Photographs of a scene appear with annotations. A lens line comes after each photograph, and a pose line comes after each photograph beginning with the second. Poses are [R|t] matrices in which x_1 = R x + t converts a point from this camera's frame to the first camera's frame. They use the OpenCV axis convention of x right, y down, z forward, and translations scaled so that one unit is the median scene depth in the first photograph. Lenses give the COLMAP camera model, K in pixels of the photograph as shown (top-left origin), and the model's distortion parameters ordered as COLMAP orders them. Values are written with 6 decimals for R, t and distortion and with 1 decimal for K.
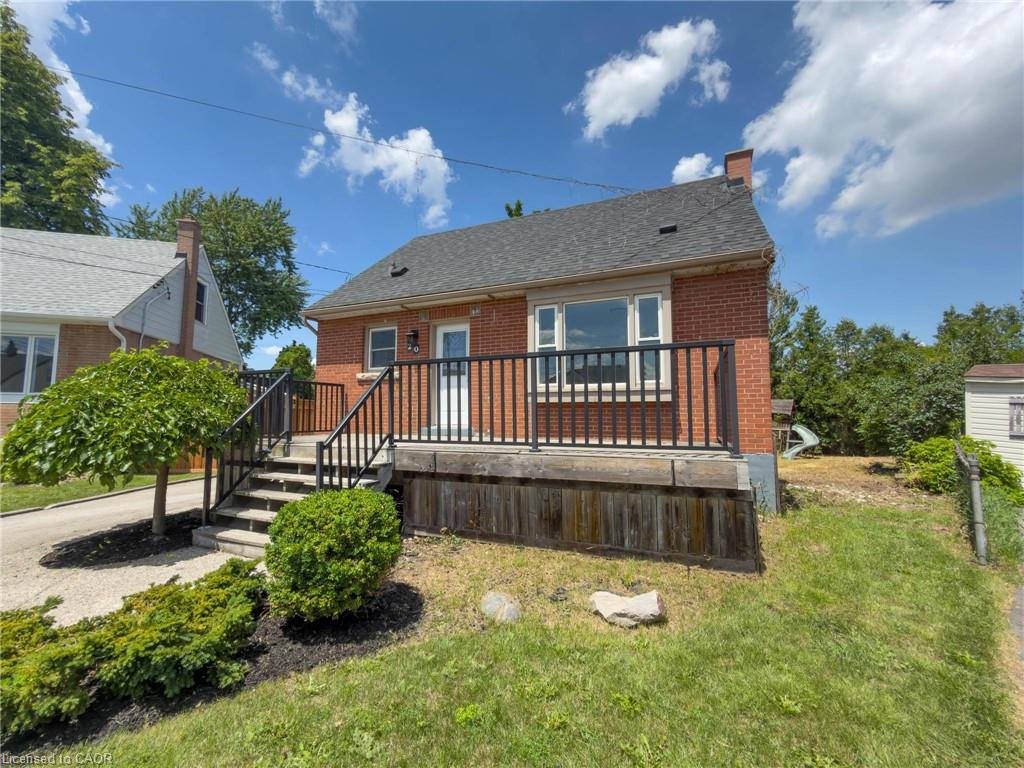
lens RADIAL K [[415.0, 0, 510.3], [0, 415.0, 380.2], [0, 0, 1]] dist [0.000338, 0.000129]
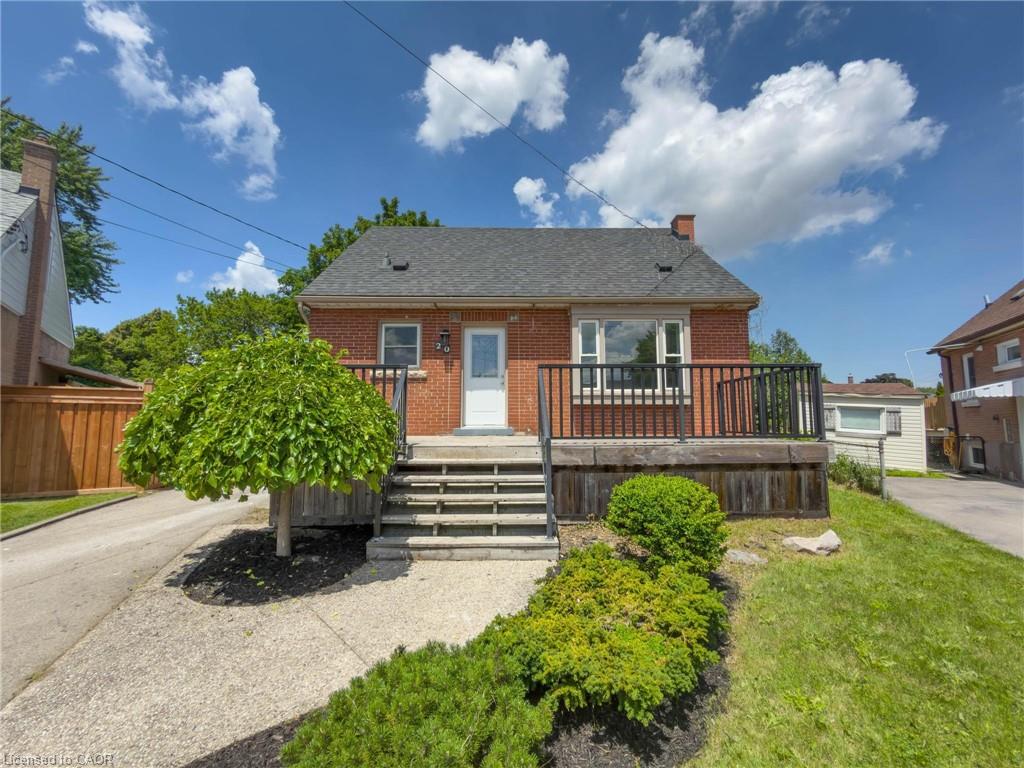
lens RADIAL K [[407.7, 0, 512.0], [0, 407.7, 384.0], [0, 0, 1]] dist [-0.000339, -0.000096]
pose [[0.915619, 0.032100, 0.400764, -0.574196], [-0.033280, 0.999438, -0.004019, 0.009028], [-0.400668, -0.009658, 0.916172, 0.048652]]
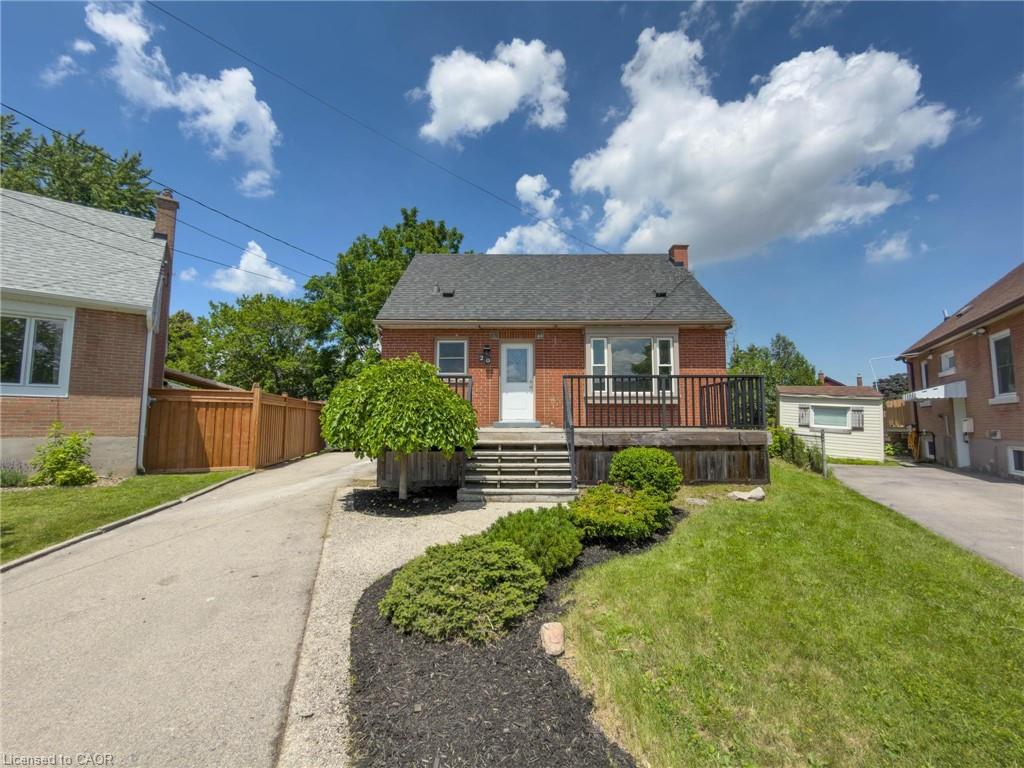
lens RADIAL K [[420.4, 0, 512.0], [0, 420.4, 384.0], [0, 0, 1]] dist [0.000798, -0.000109]
pose [[0.922793, 0.032170, 0.383950, -0.787226], [-0.034322, 0.999410, -0.001245, -0.003670], [-0.383763, -0.012029, 0.923353, -0.265259]]
